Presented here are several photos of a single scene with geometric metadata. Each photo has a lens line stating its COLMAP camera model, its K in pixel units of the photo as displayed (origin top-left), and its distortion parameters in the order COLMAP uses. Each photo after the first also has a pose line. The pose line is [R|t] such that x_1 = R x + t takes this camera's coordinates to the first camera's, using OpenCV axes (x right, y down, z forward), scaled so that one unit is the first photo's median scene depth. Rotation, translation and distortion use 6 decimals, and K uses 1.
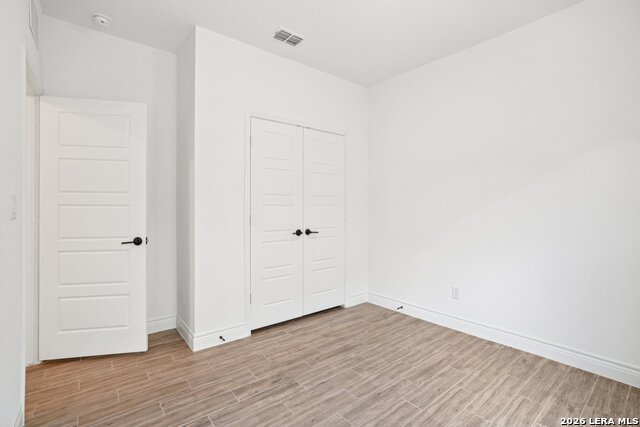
lens RADIAL K [[298.3, 0, 319.3], [0, 298.3, 210.4], [0, 0, 1]] dist [-0.037344, 0.011720]
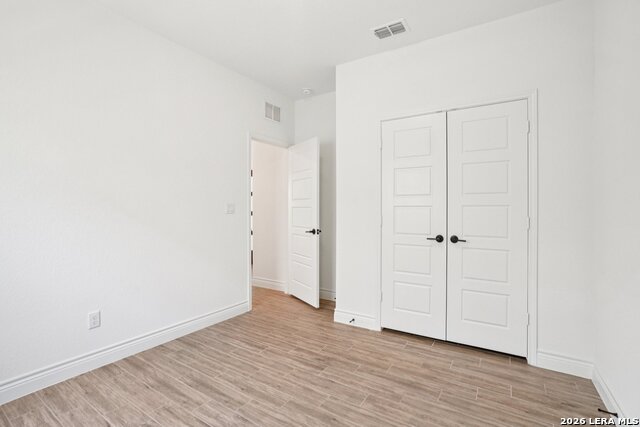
lens RADIAL K [[298.3, 0, 307.9], [0, 298.3, 212.0], [0, 0, 1]] dist [-0.037344, 0.011720]
pose [[0.301953, 0.010770, -0.953262, 0.764651], [-0.007365, 0.999933, 0.008964, -0.006660], [0.953294, 0.004314, 0.302012, 0.492294]]
